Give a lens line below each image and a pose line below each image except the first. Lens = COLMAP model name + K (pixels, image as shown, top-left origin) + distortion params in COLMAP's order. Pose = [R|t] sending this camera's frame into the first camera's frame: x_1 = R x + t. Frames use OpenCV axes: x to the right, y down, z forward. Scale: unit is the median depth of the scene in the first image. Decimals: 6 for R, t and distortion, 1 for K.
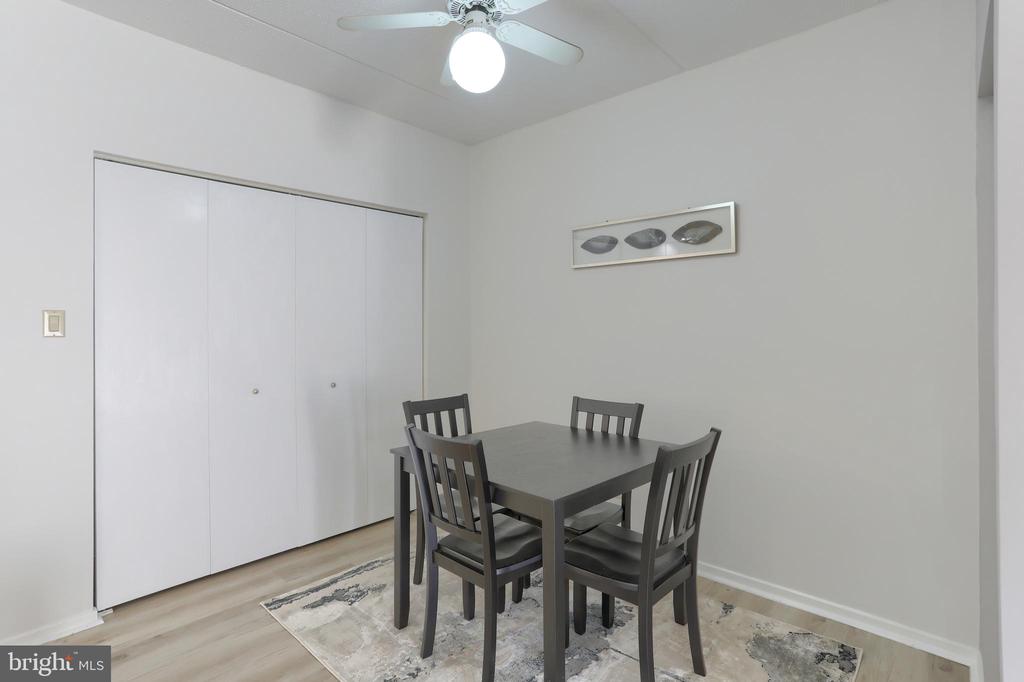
lens RADIAL K [[521.2, 0, 509.3], [0, 521.2, 332.2], [0, 0, 1]] dist [-0.053953, 0.034615]
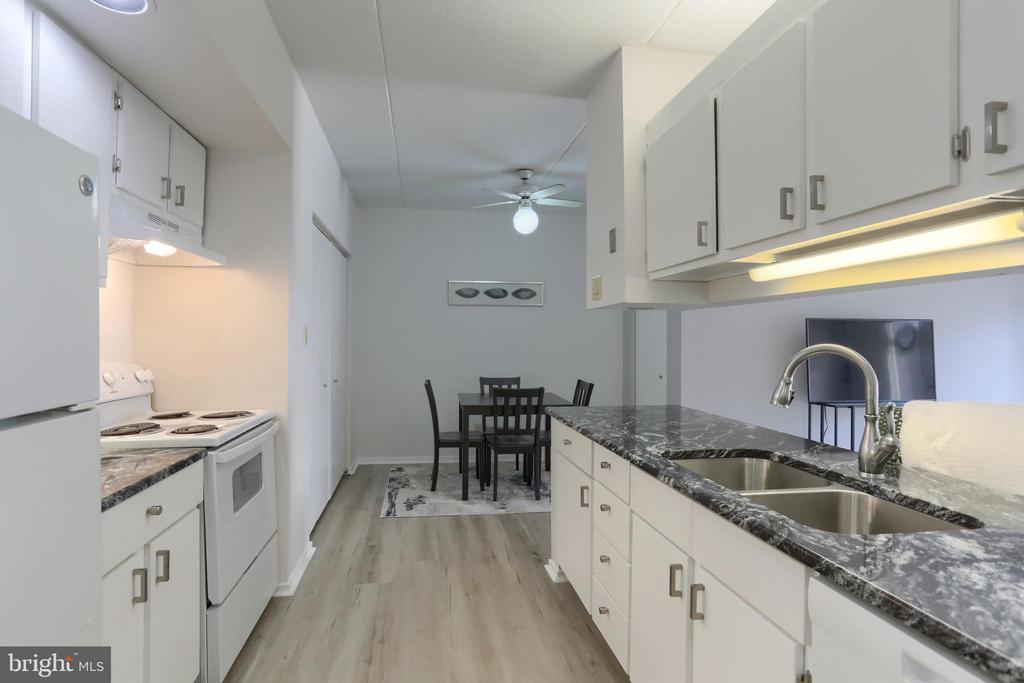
lens RADIAL K [[521.2, 0, 509.3], [0, 521.2, 332.7], [0, 0, 1]] dist [-0.053953, 0.034615]
pose [[0.631298, 0.014304, 0.775408, -1.269785], [0.000616, 0.999820, -0.018945, 0.000507], [-0.775540, 0.012438, 0.631176, -0.259344]]
